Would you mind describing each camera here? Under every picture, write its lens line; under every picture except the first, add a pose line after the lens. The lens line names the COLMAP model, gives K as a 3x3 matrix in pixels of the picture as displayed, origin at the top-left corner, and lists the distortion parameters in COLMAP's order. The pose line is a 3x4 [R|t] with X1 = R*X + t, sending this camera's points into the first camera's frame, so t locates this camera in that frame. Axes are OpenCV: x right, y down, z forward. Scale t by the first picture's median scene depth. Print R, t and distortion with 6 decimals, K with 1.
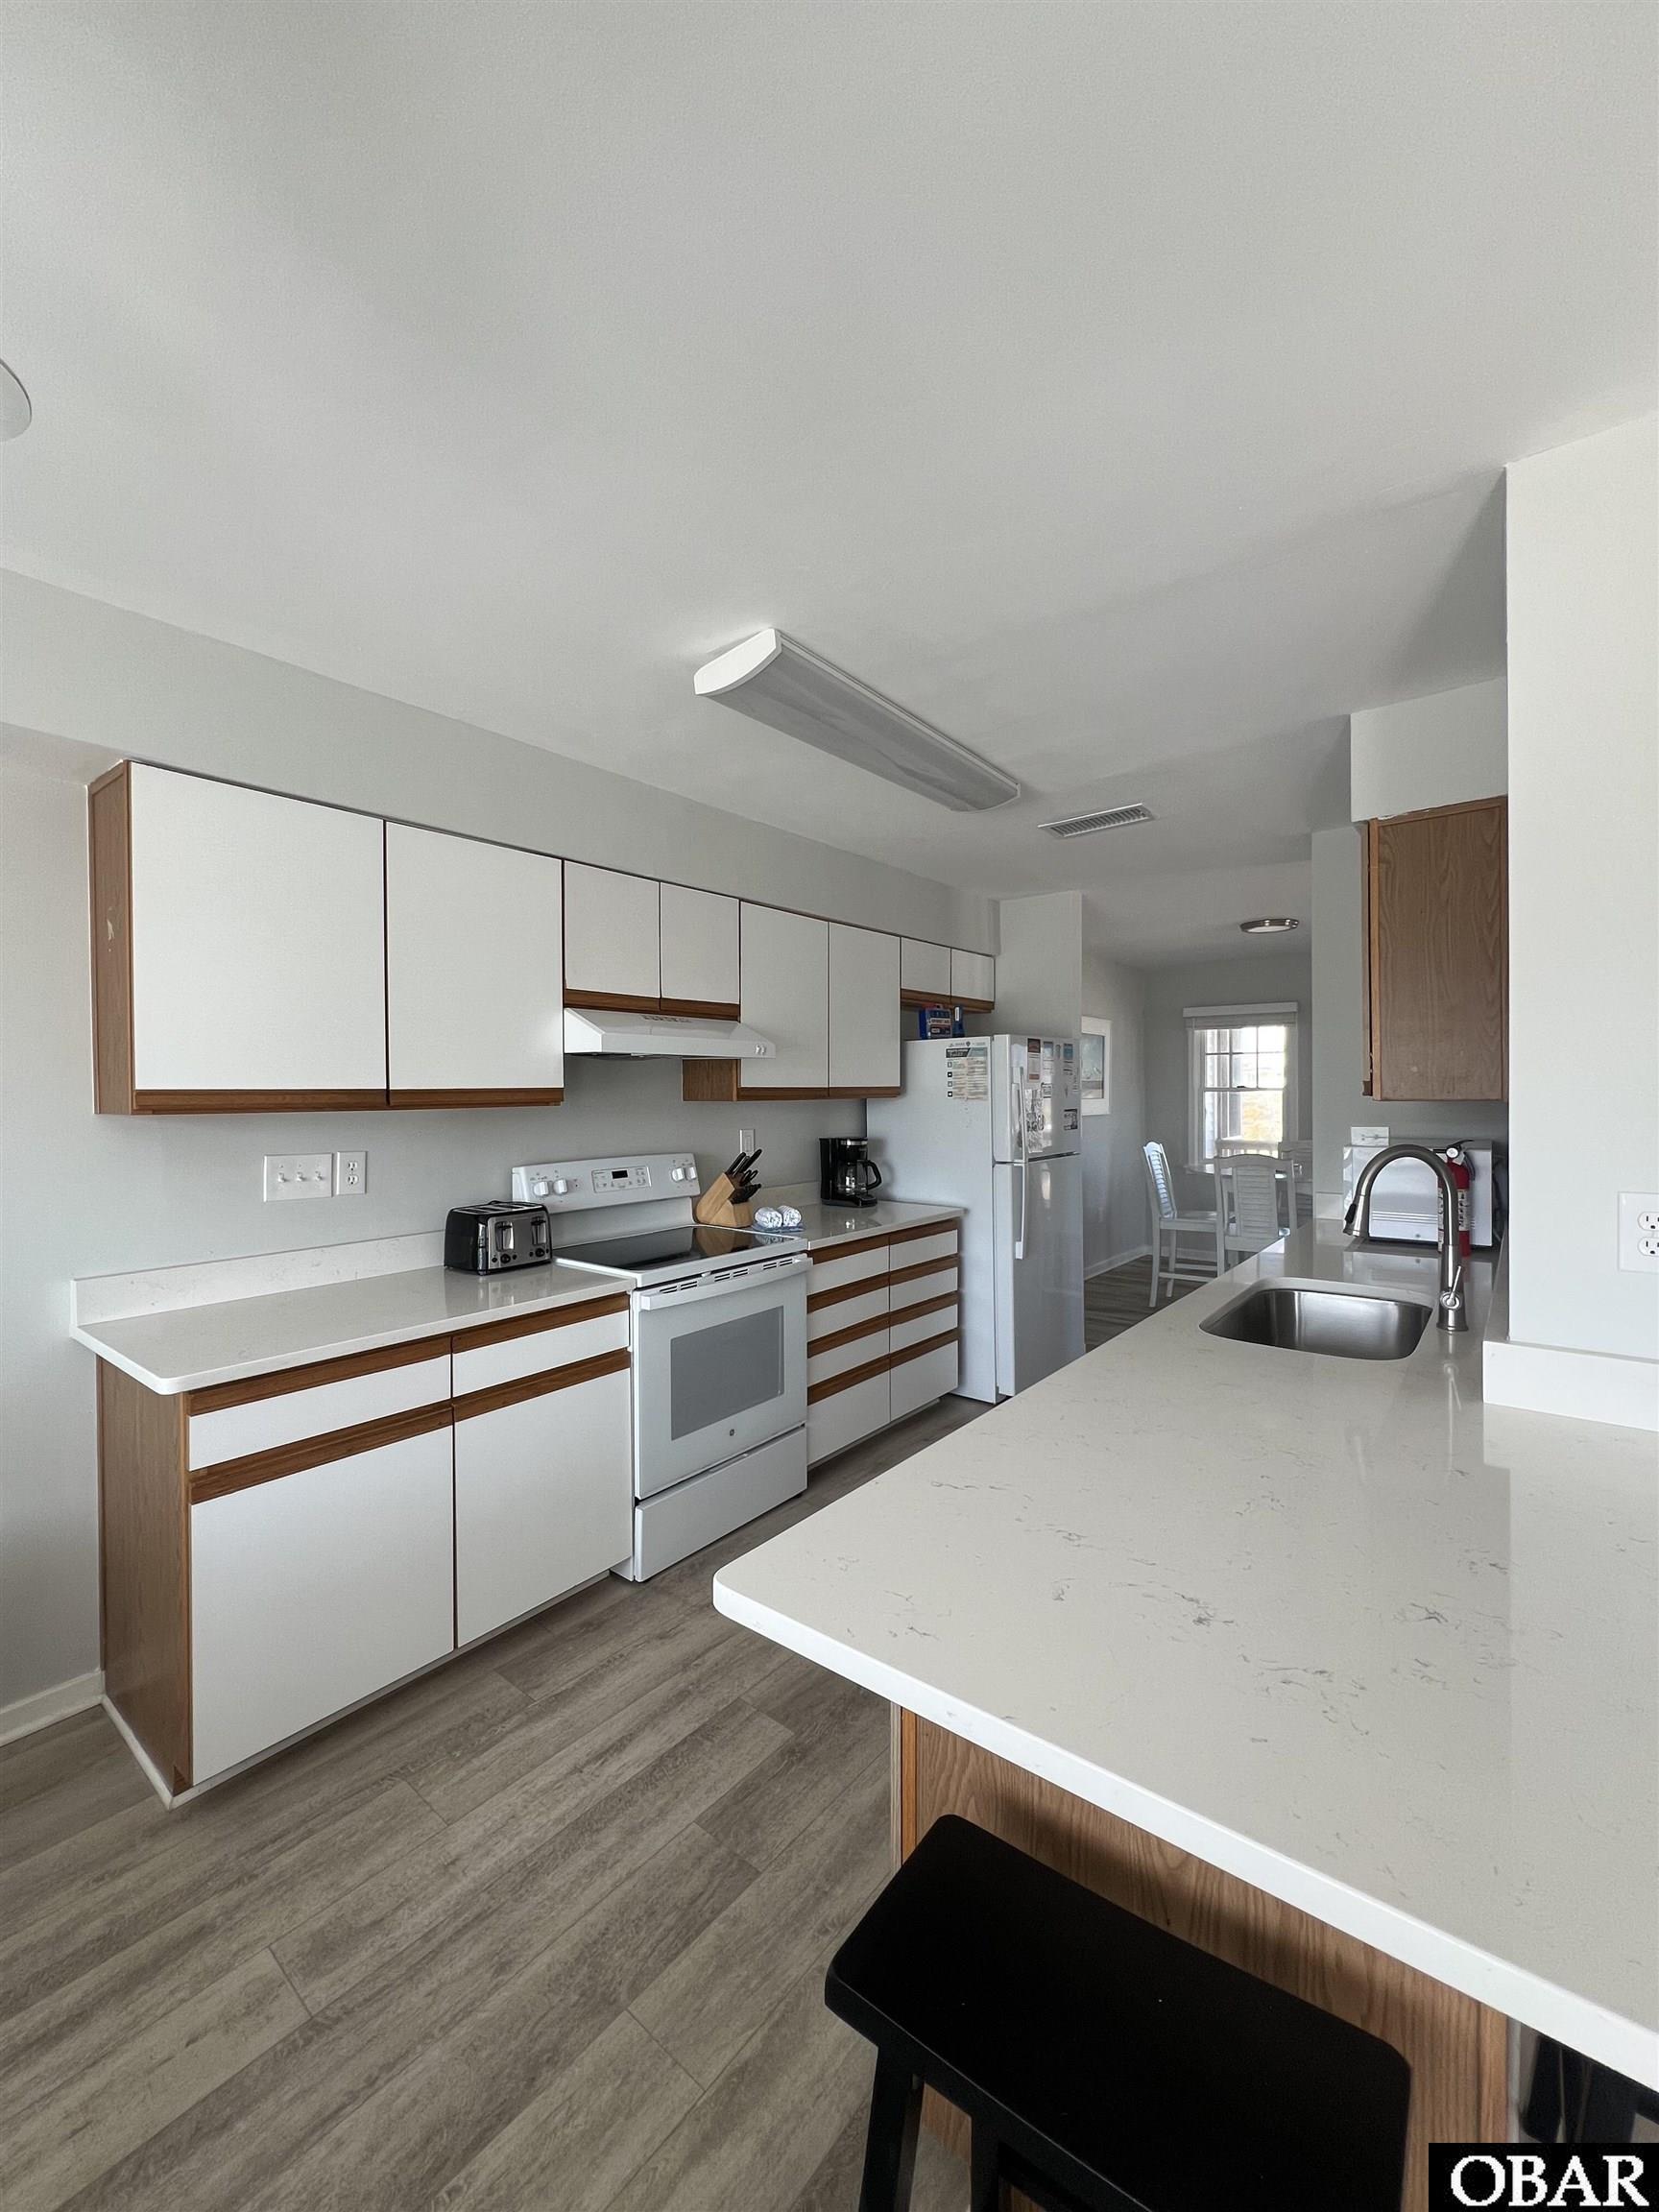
lens RADIAL K [[883.2, 0, 829.5], [0, 883.2, 1106.0], [0, 0, 1]] dist [-0.000092, -0.000095]
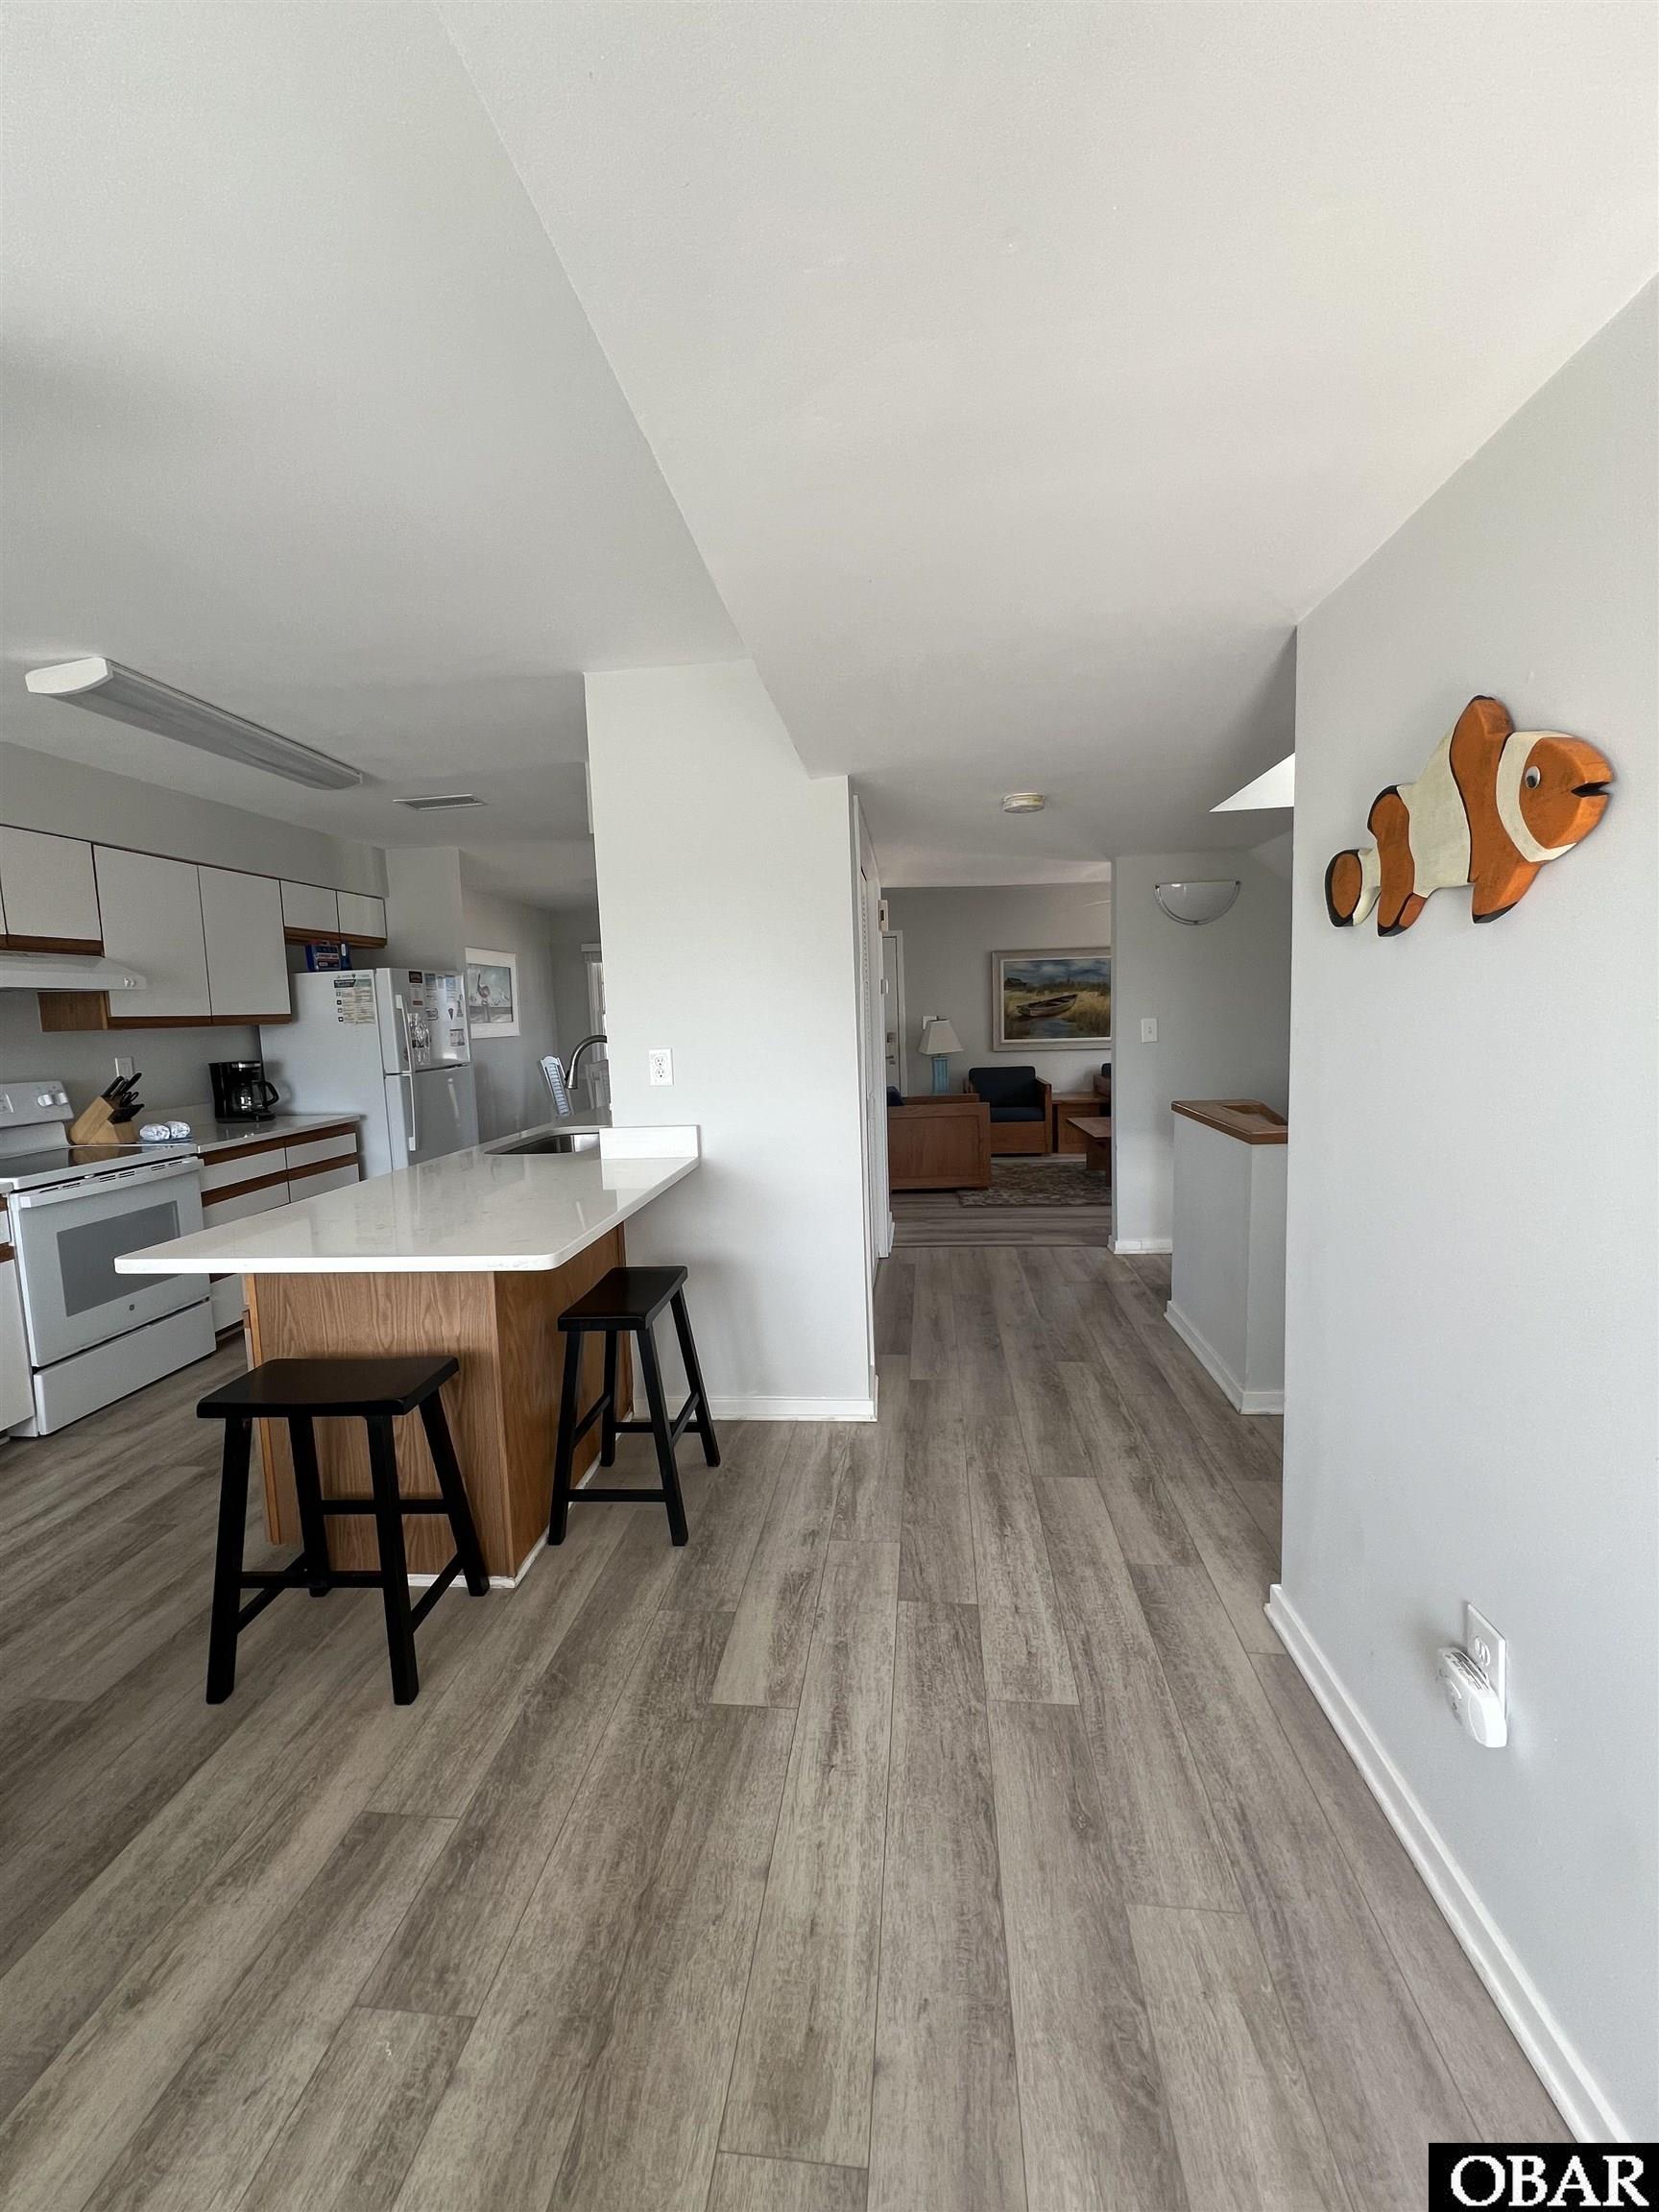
lens RADIAL K [[888.9, 0, 829.2], [0, 888.9, 1098.7], [0, 0, 1]] dist [-0.000262, 0.000128]
pose [[0.839052, -0.076487, 0.538648, 0.041526], [0.037558, 0.995849, 0.082905, 0.020011], [-0.542753, -0.049331, 0.838442, -0.380260]]
